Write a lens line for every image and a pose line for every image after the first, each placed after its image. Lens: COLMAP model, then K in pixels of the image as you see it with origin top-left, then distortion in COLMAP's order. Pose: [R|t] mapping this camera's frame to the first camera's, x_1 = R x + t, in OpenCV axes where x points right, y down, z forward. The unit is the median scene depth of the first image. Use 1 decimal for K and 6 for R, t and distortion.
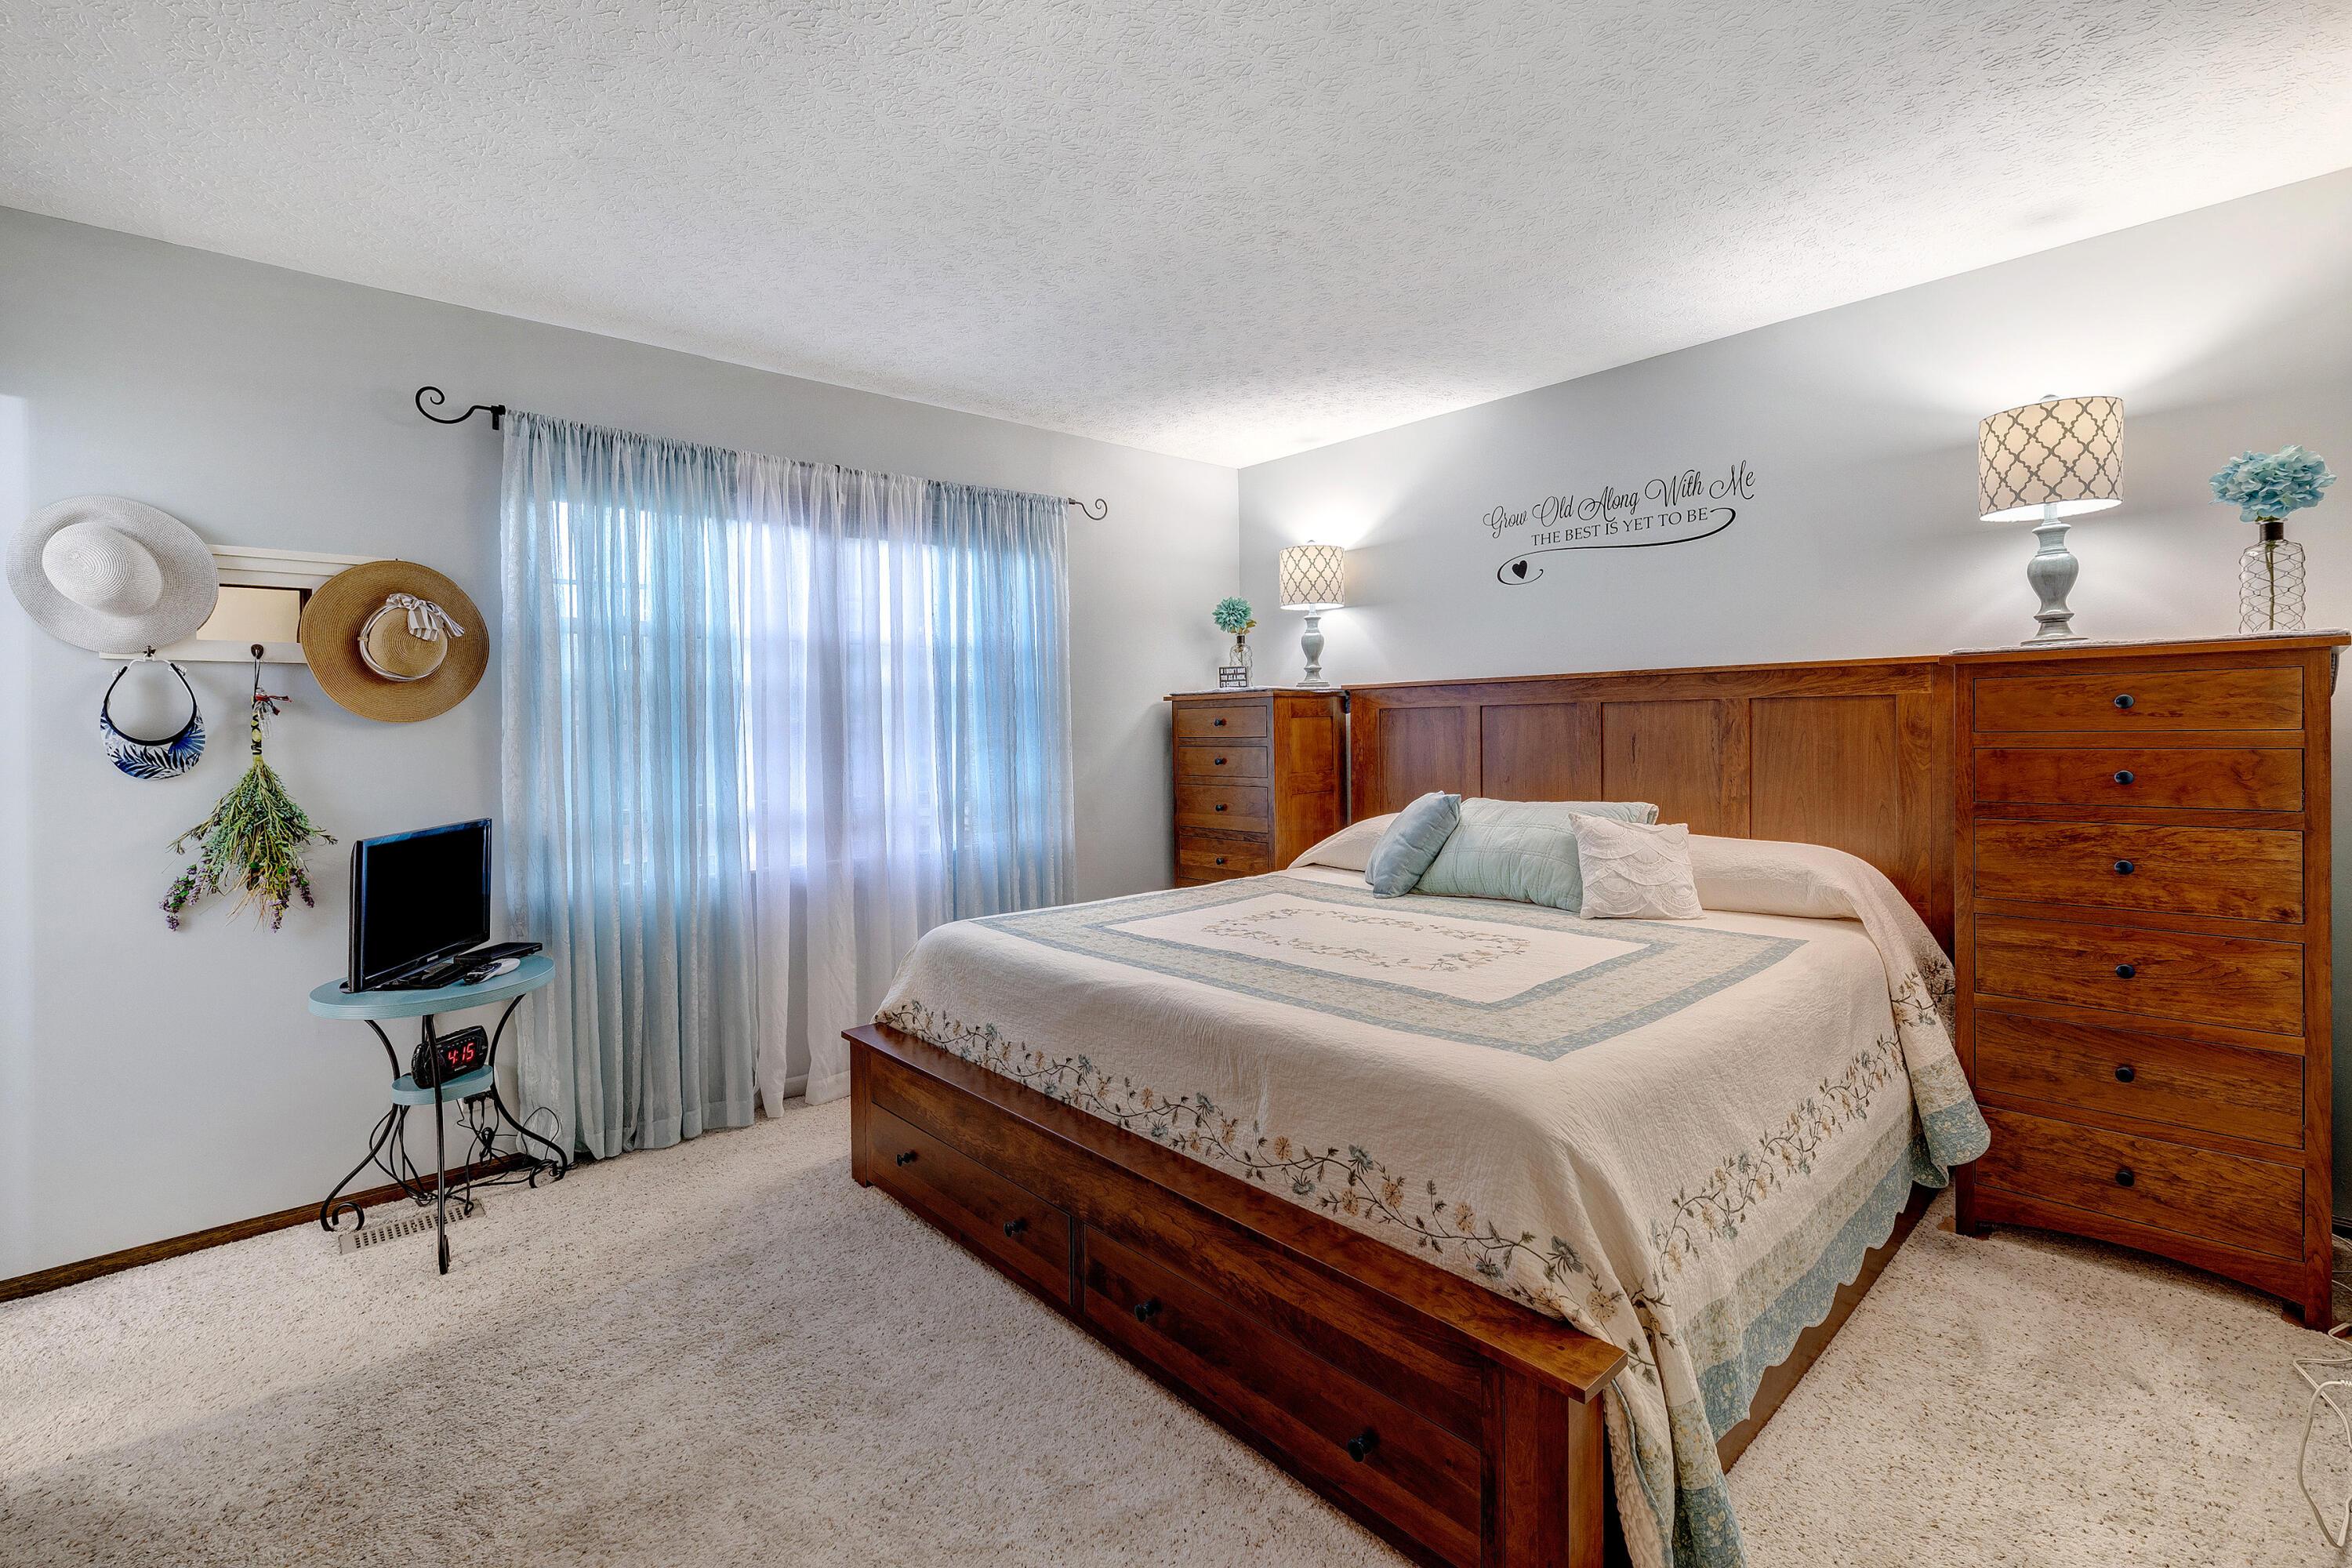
lens RADIAL K [[1028.9, 0, 1154.8], [0, 1028.9, 739.6], [0, 0, 1]] dist [0.000150, -0.000346]
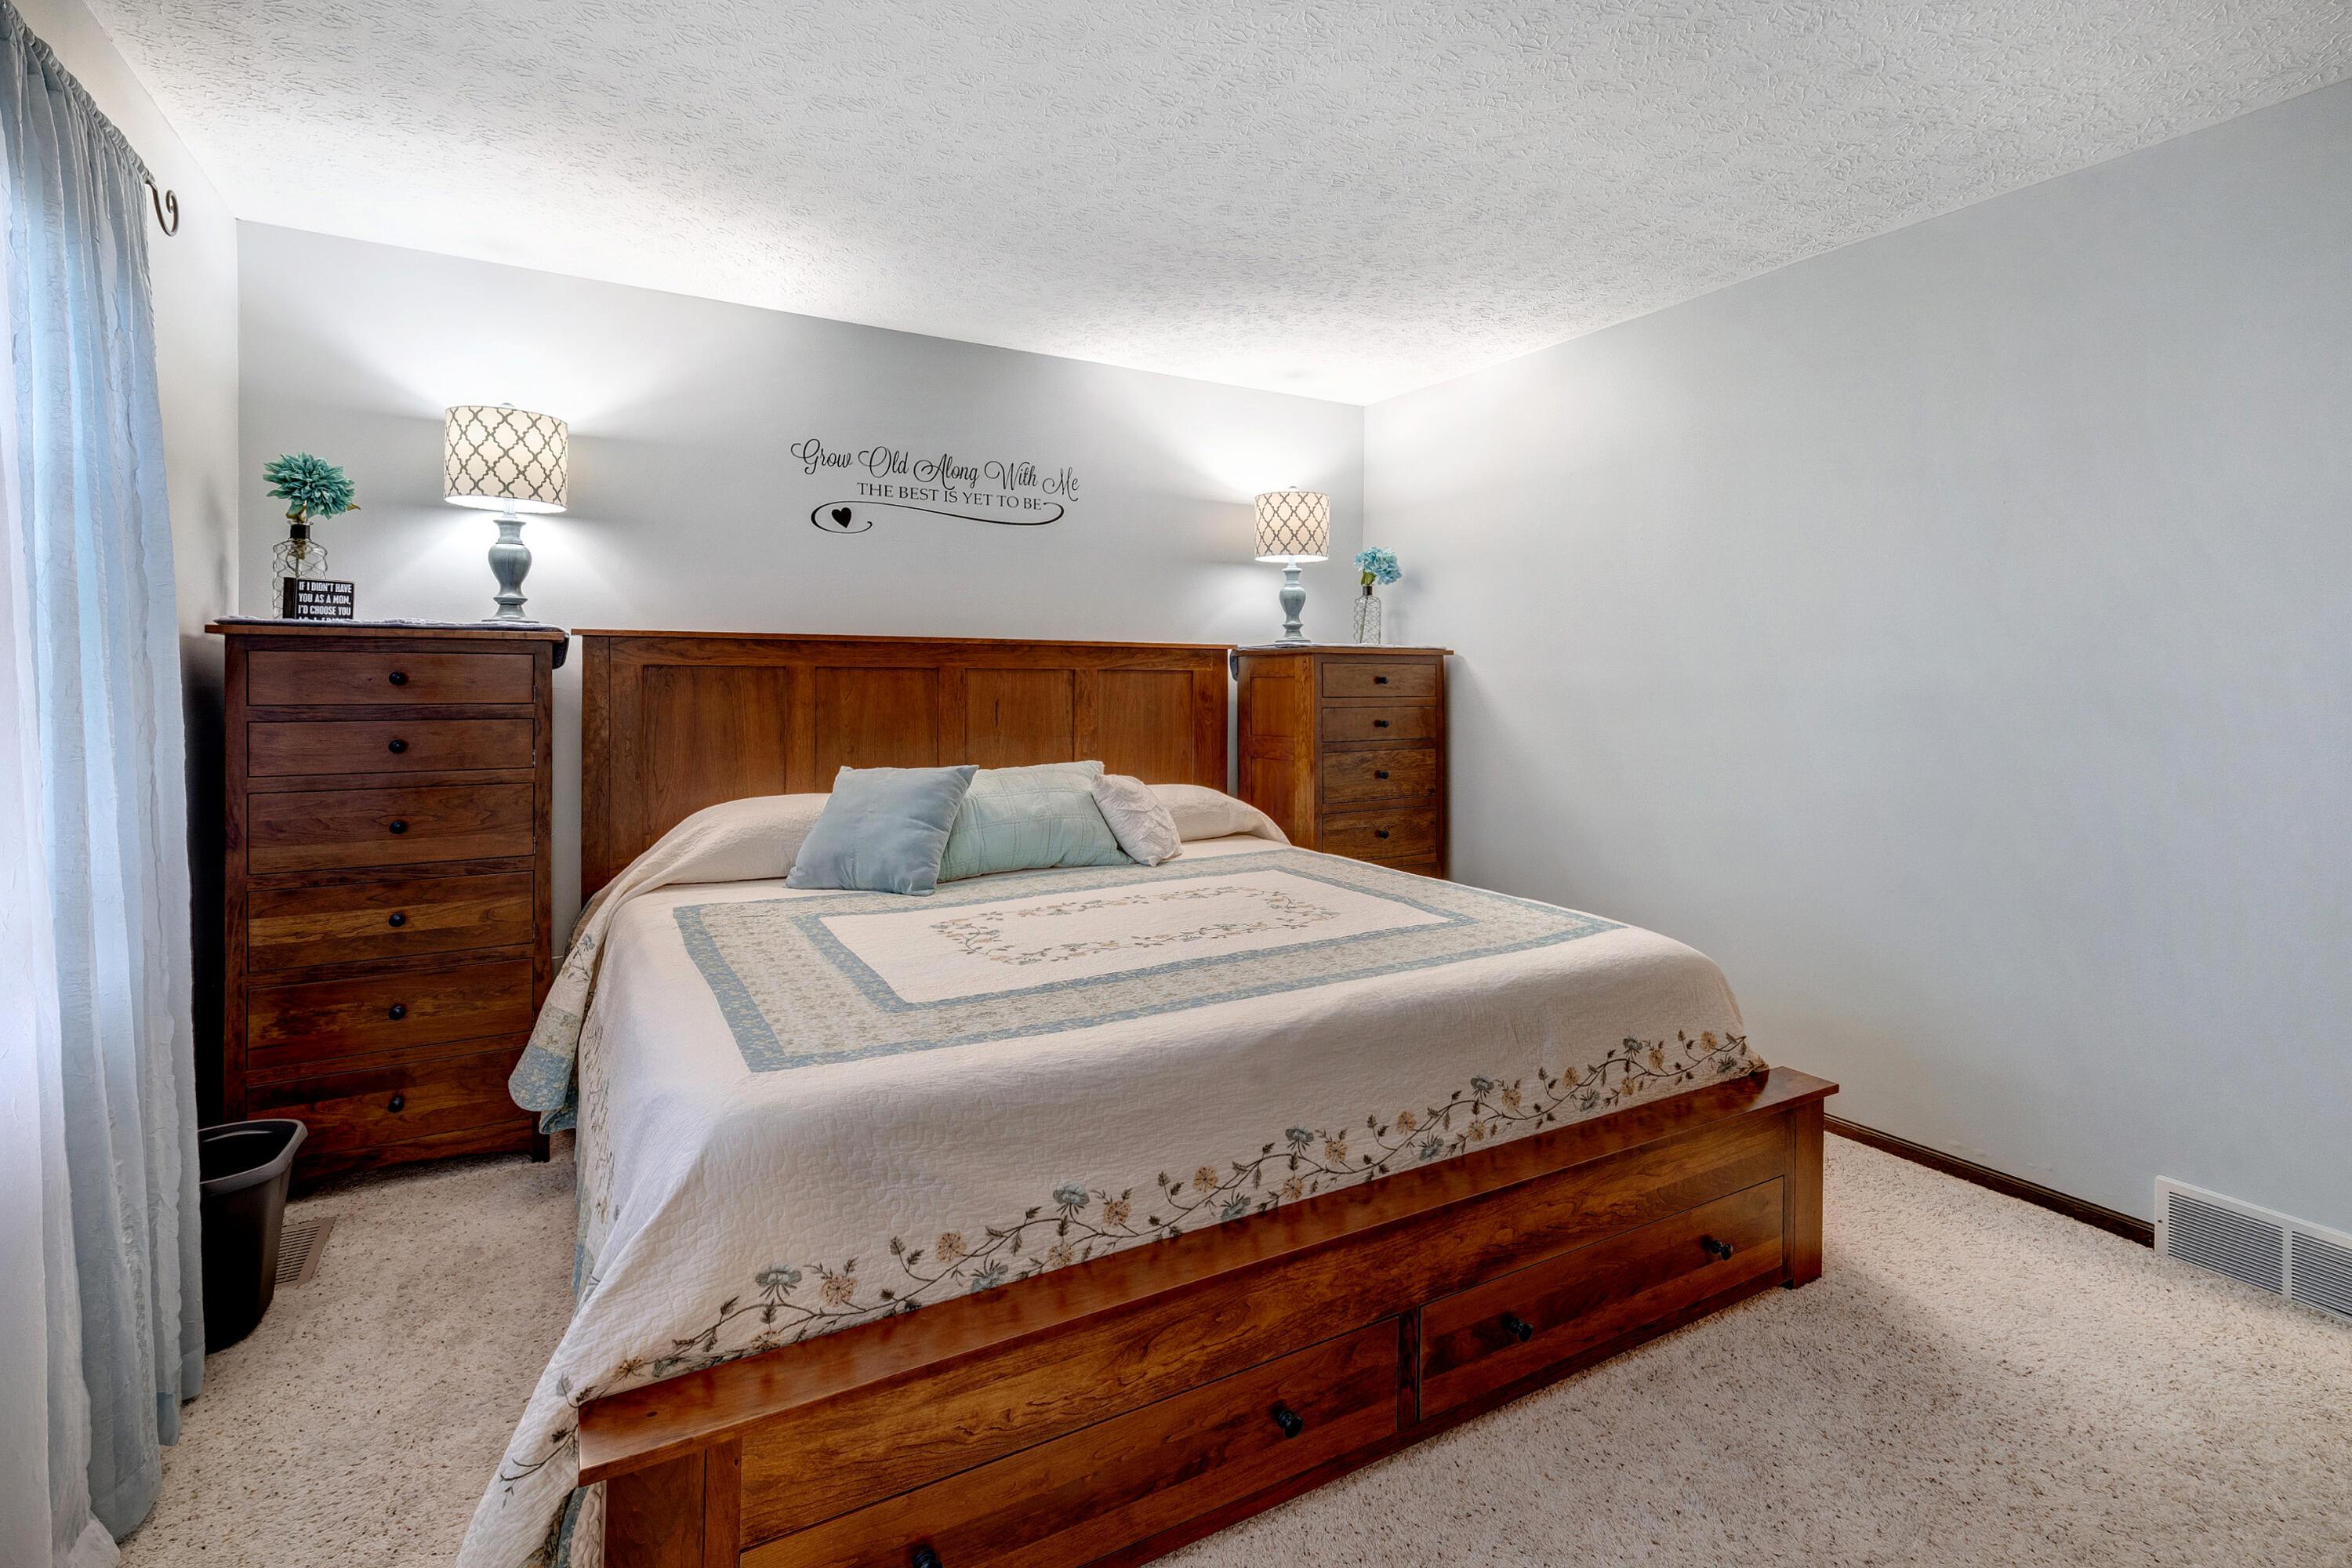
lens RADIAL K [[1025.4, 0, 1168.6], [0, 1025.4, 711.9], [0, 0, 1]] dist [-0.000826, -0.000099]
pose [[0.236412, -0.006380, 0.971632, -0.615671], [0.006477, 0.999967, 0.004991, 0.003760], [-0.971631, 0.005113, 0.236445, 0.699274]]
